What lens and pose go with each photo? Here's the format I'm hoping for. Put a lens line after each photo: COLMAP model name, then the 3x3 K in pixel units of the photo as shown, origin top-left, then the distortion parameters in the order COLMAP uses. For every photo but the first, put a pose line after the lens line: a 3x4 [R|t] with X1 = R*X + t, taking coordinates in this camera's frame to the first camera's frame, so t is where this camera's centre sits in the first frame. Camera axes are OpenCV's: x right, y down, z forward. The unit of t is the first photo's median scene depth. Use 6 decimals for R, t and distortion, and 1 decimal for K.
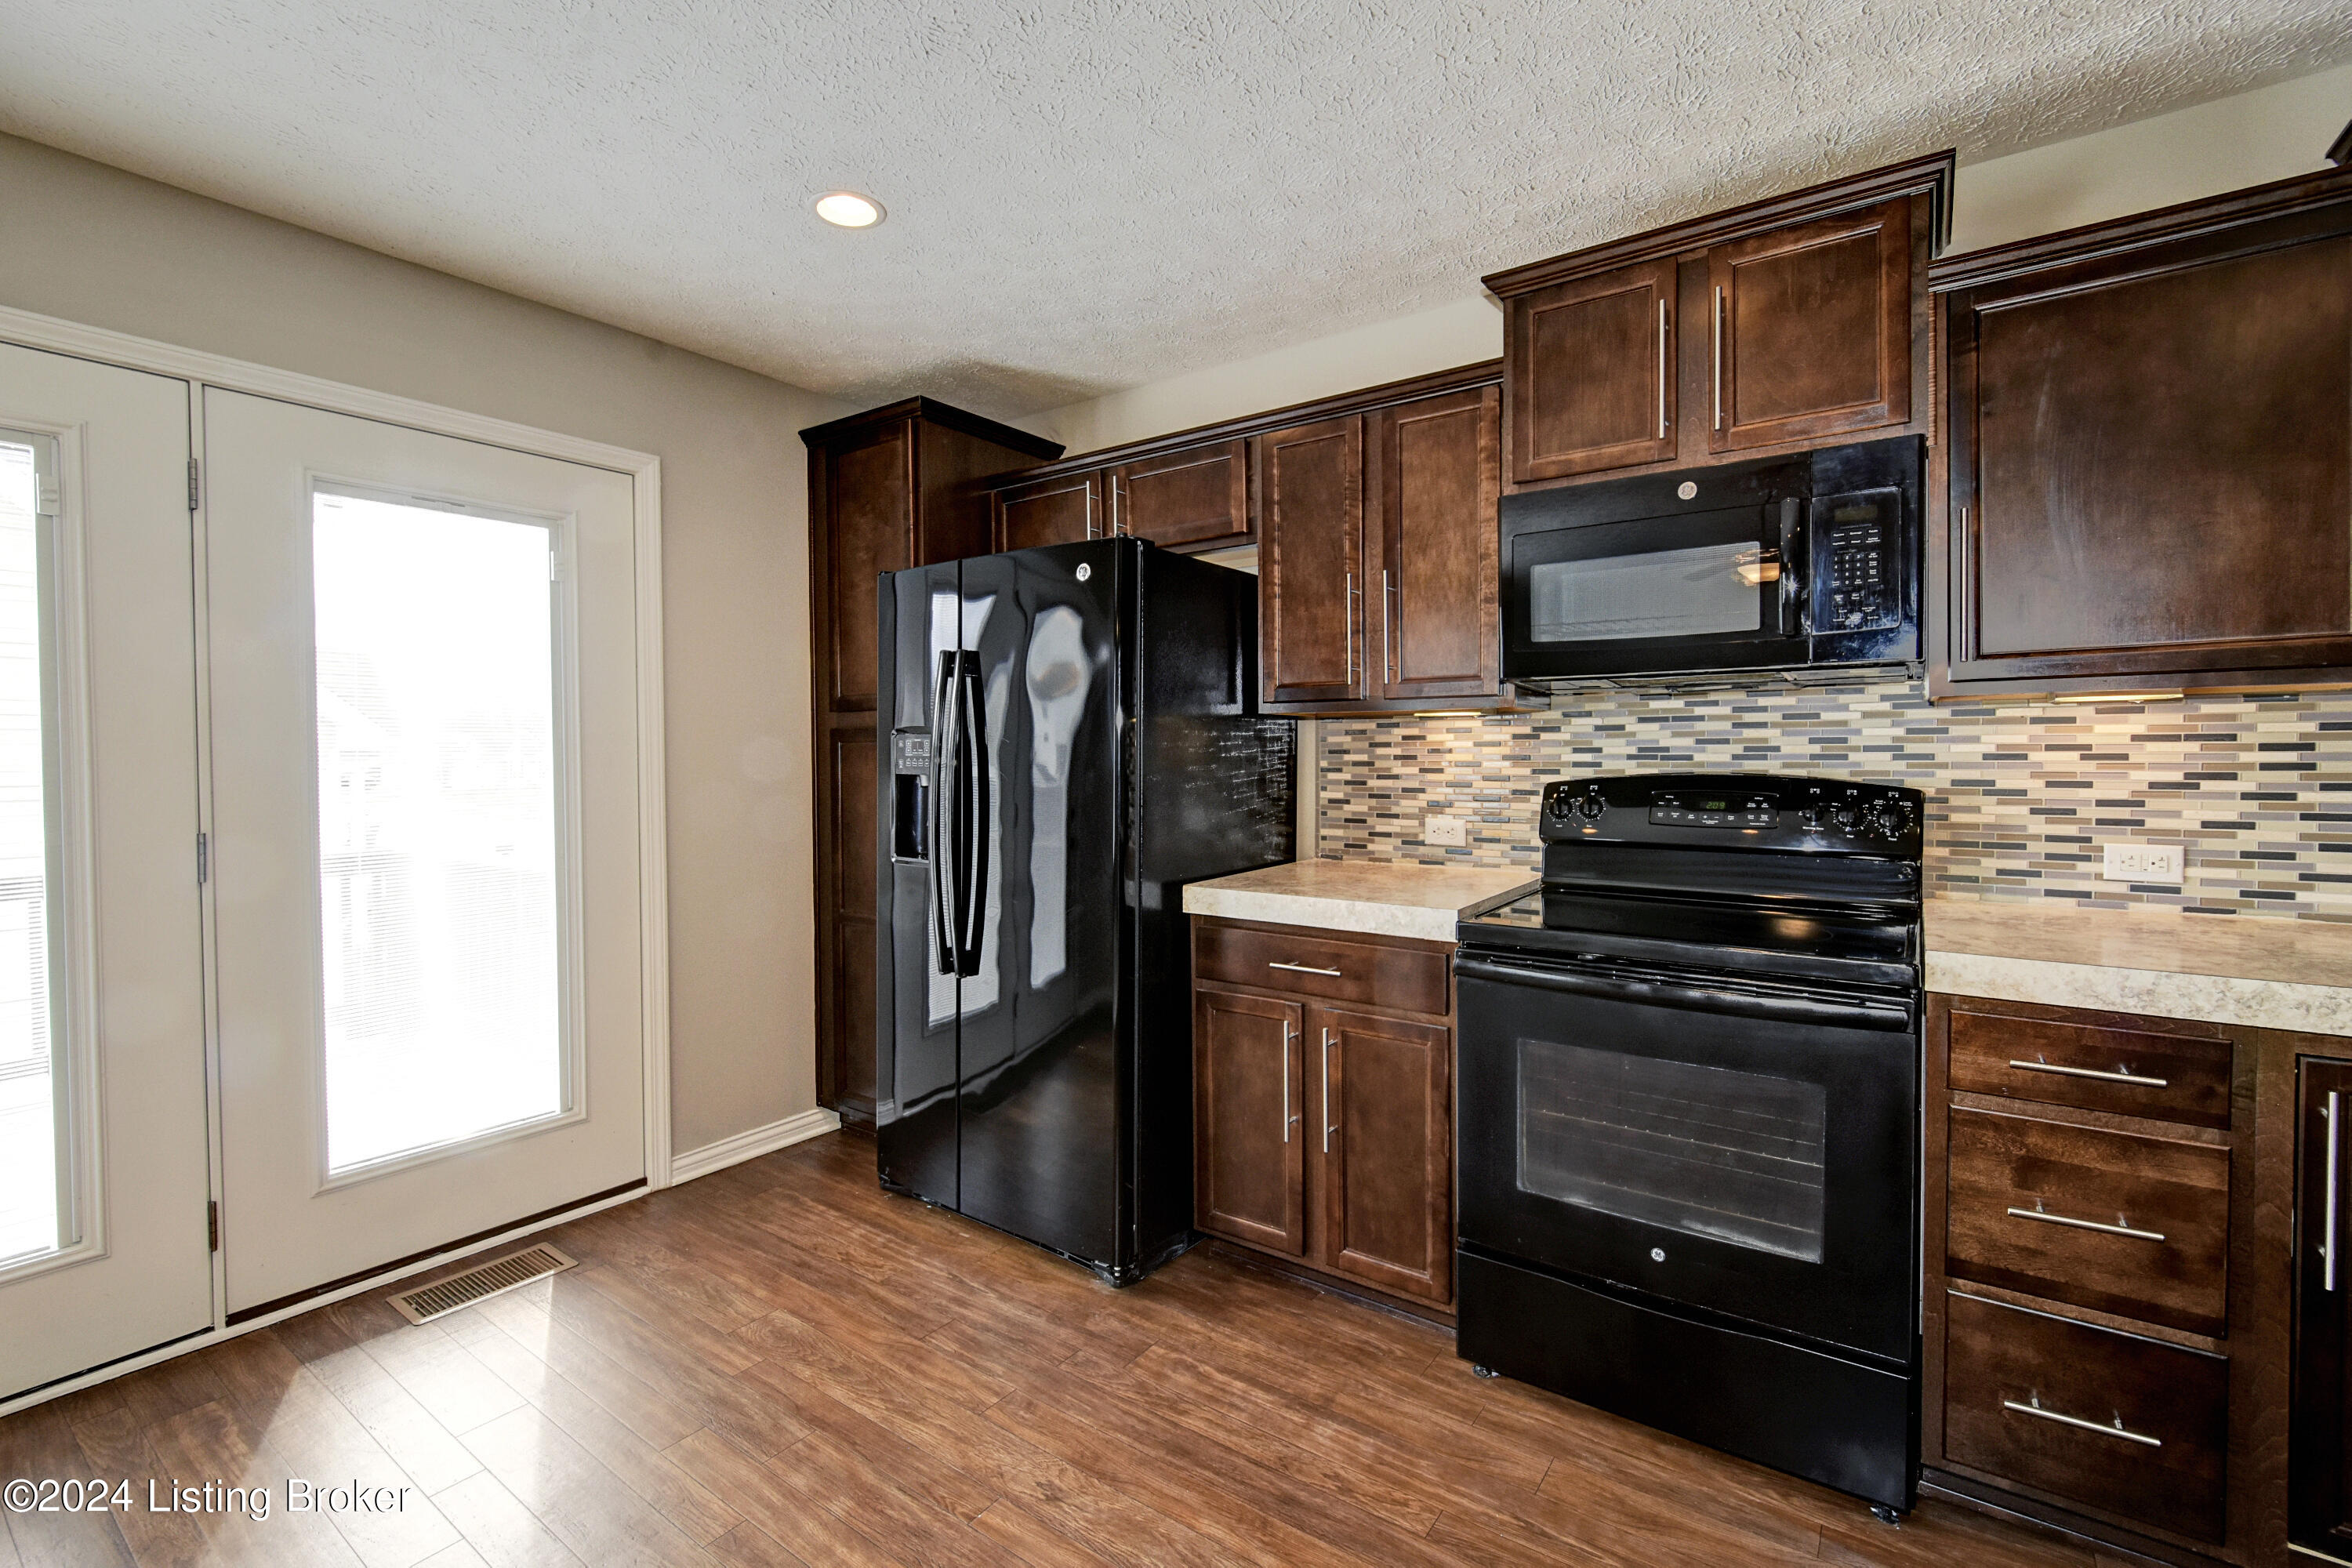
lens RADIAL K [[1022.3, 0, 1179.0], [0, 1022.3, 772.5], [0, 0, 1]] dist [-0.001543, -0.003297]
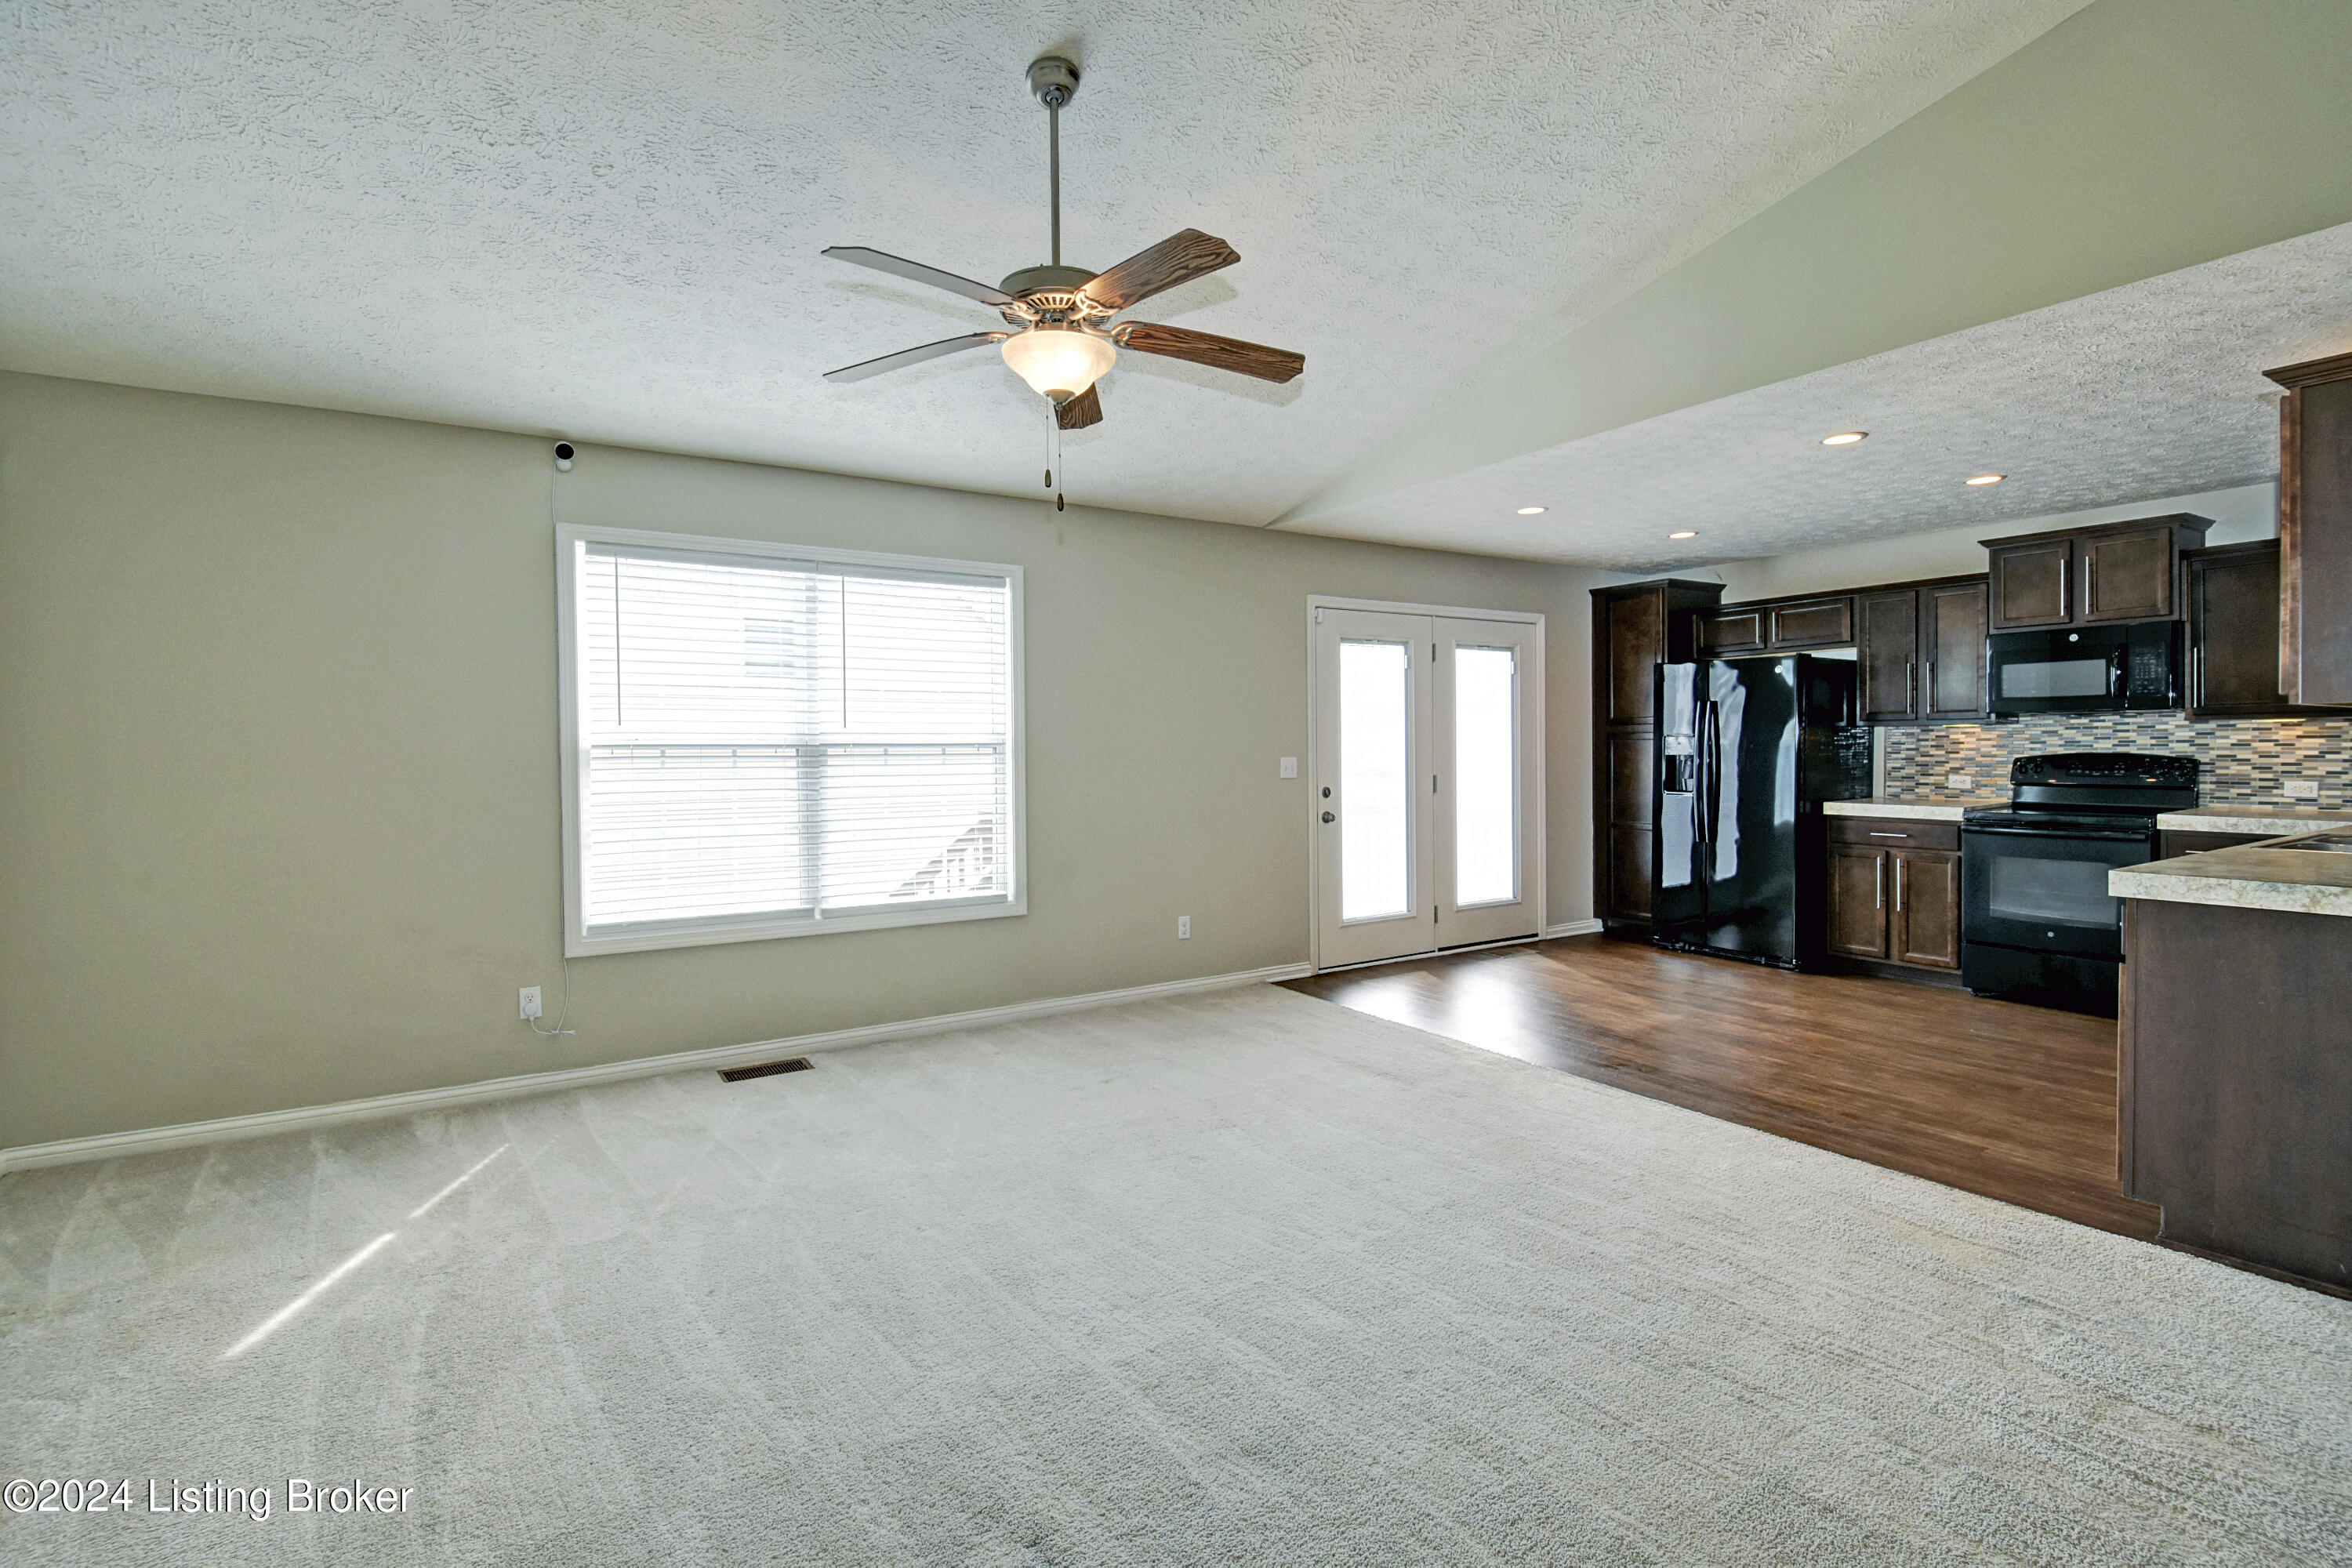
lens RADIAL K [[1082.4, 0, 1154.4], [0, 1082.4, 769.0], [0, 0, 1]] dist [-0.022749, -0.001255]
pose [[0.920416, 0.003015, -0.390929, -0.473386], [-0.000613, 0.999980, 0.006269, 0.023232], [0.390940, -0.005530, 0.920399, -1.949120]]
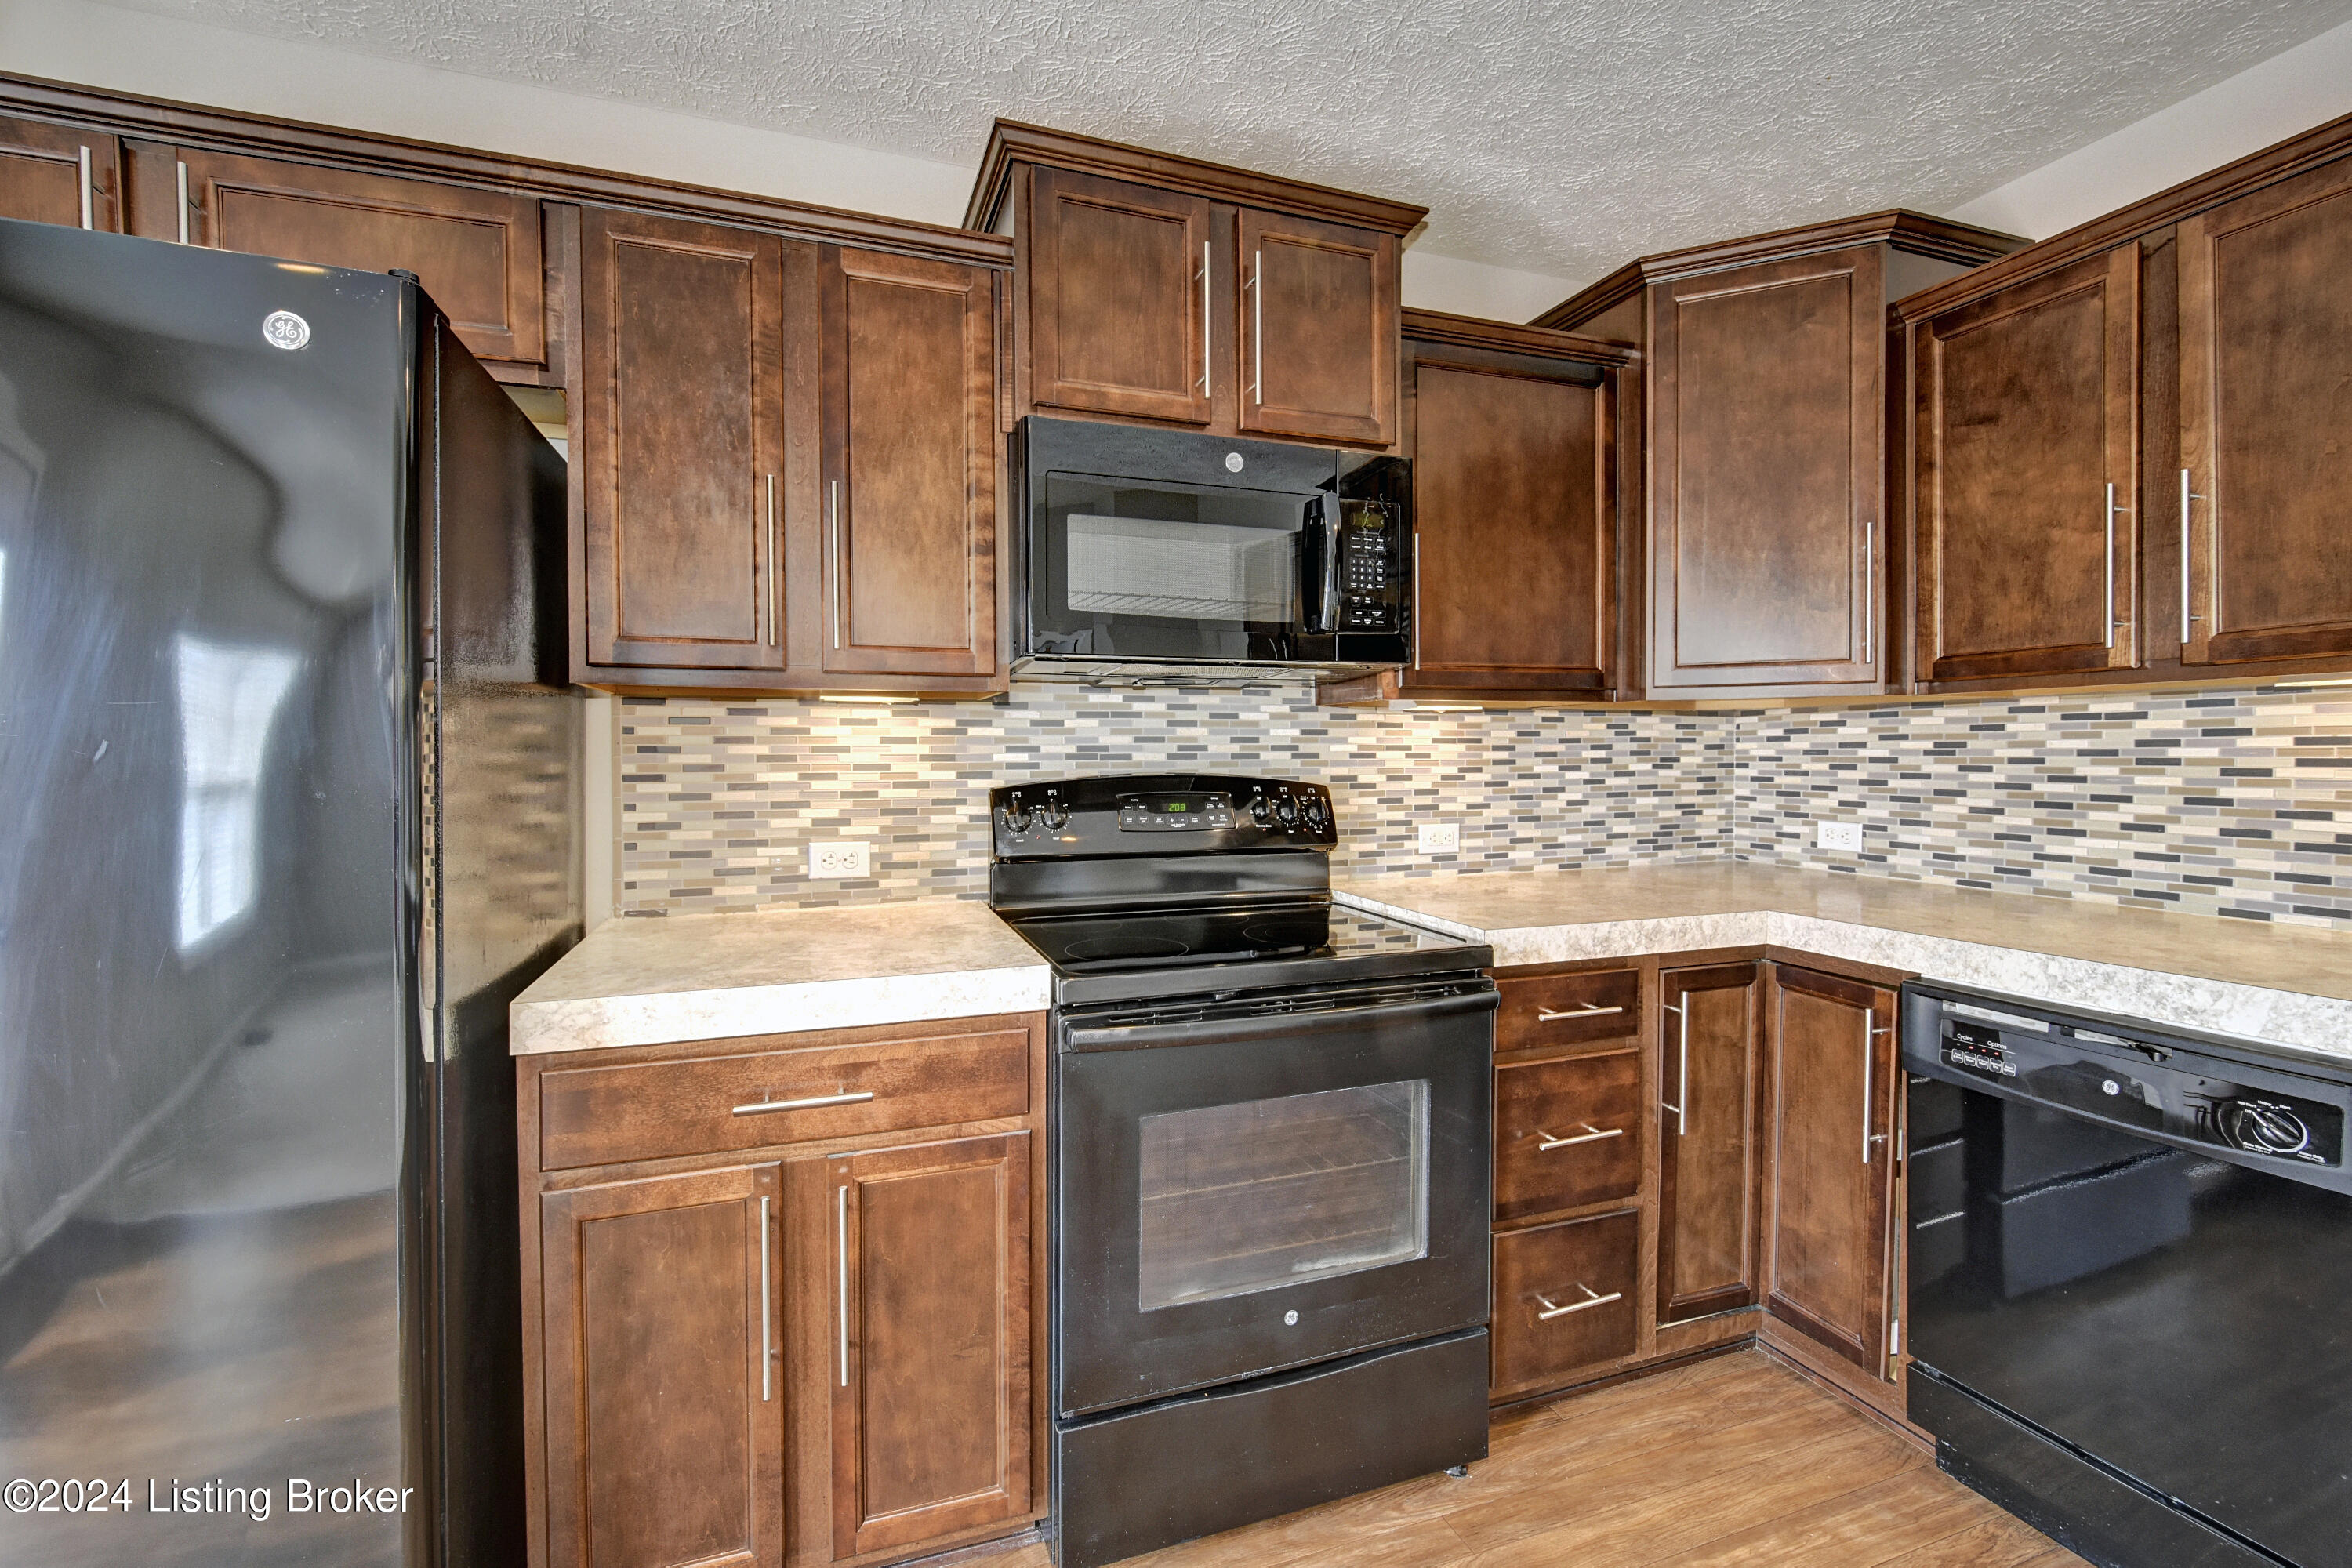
lens RADIAL K [[1022.3, 0, 1169.5], [0, 1022.3, 770.1], [0, 0, 1]] dist [-0.001543, -0.003297]
pose [[0.565908, -0.008675, 0.824422, -0.250898], [0.018273, 0.999831, -0.002023, -0.000479], [-0.824266, 0.016209, 0.565971, 0.465610]]
